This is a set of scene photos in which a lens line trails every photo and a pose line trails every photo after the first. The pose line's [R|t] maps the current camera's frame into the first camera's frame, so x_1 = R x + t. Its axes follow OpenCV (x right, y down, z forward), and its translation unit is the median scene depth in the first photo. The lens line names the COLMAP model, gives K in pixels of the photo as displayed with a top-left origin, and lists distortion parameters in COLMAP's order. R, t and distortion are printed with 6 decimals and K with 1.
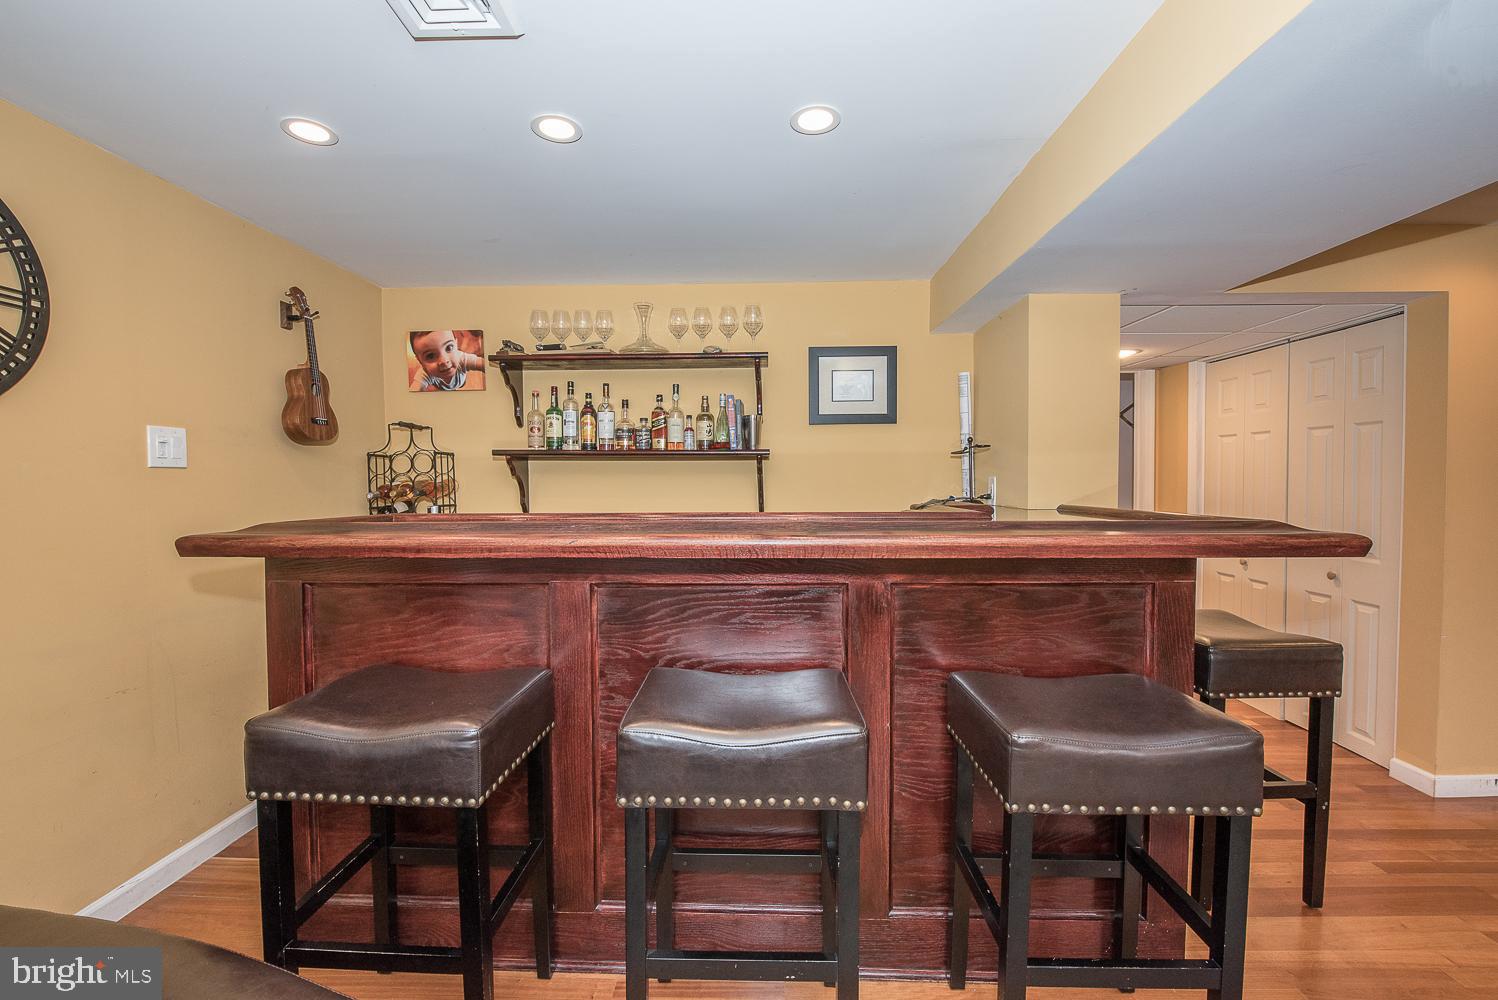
lens RADIAL K [[631.9, 0, 749.0], [0, 631.9, 500.0], [0, 0, 1]] dist [-0.001400, -0.008443]
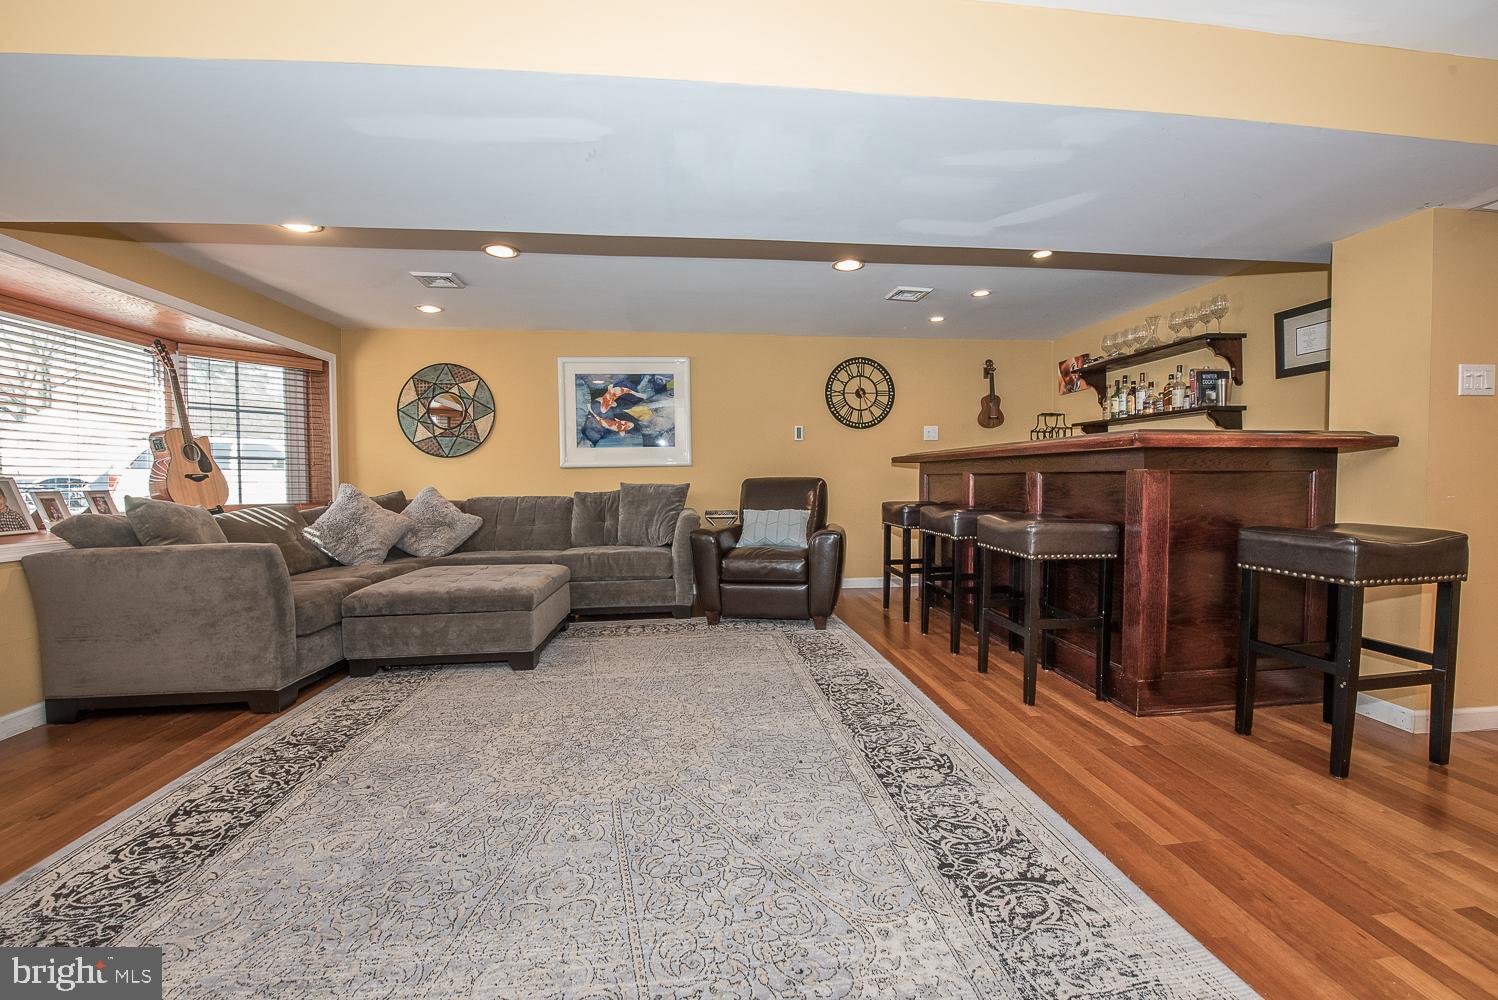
lens RADIAL K [[597.6, 0, 746.5], [0, 597.6, 499.0], [0, 0, 1]] dist [-0.010557, -0.004438]
pose [[0.128232, 0.040281, -0.990926, 1.074312], [-0.024721, 0.998994, 0.037410, 0.087435], [0.991436, 0.019700, 0.129099, -0.114348]]
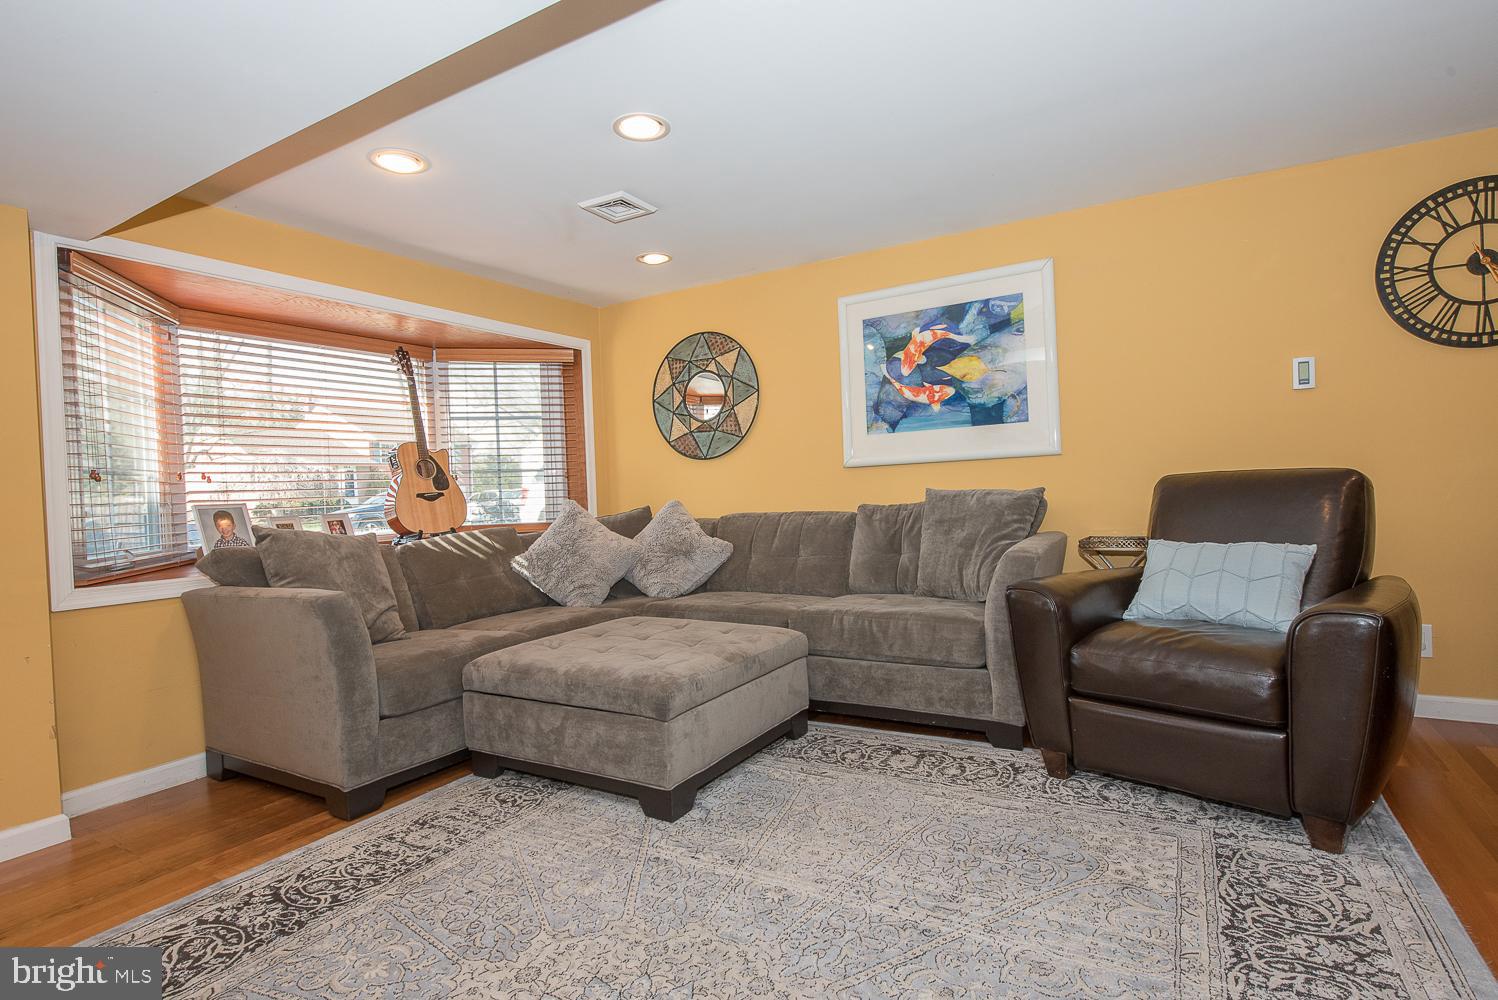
lens RADIAL K [[741.0, 0, 749.0], [0, 741.0, 500.0], [0, 0, 1]] dist [-0.000699, -0.006298]
pose [[-0.486087, 0.044011, -0.872802, 0.622467], [0.015692, 0.999010, 0.041636, 0.076155], [0.873770, 0.006543, -0.486296, 0.084478]]
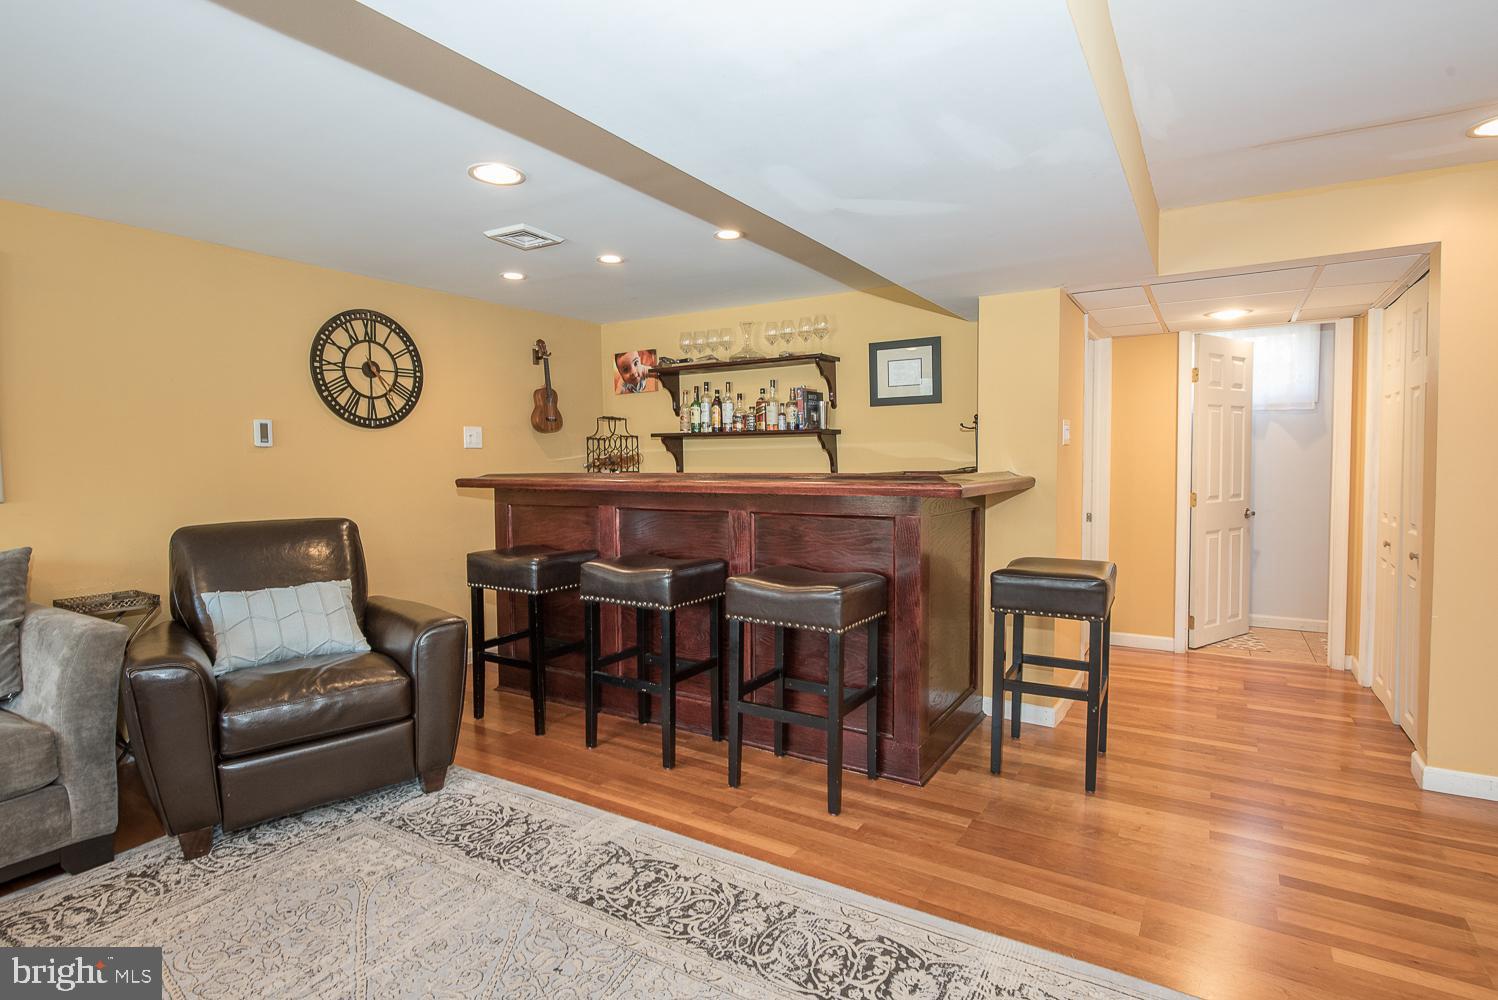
lens RADIAL K [[765.4, 0, 749.0], [0, 765.4, 500.0], [0, 0, 1]] dist [-0.009086, -0.000668]
pose [[0.863678, 0.024546, -0.503447, 0.643305], [-0.011864, 0.999527, 0.028380, 0.020725], [0.503905, -0.018539, 0.863560, -0.394256]]
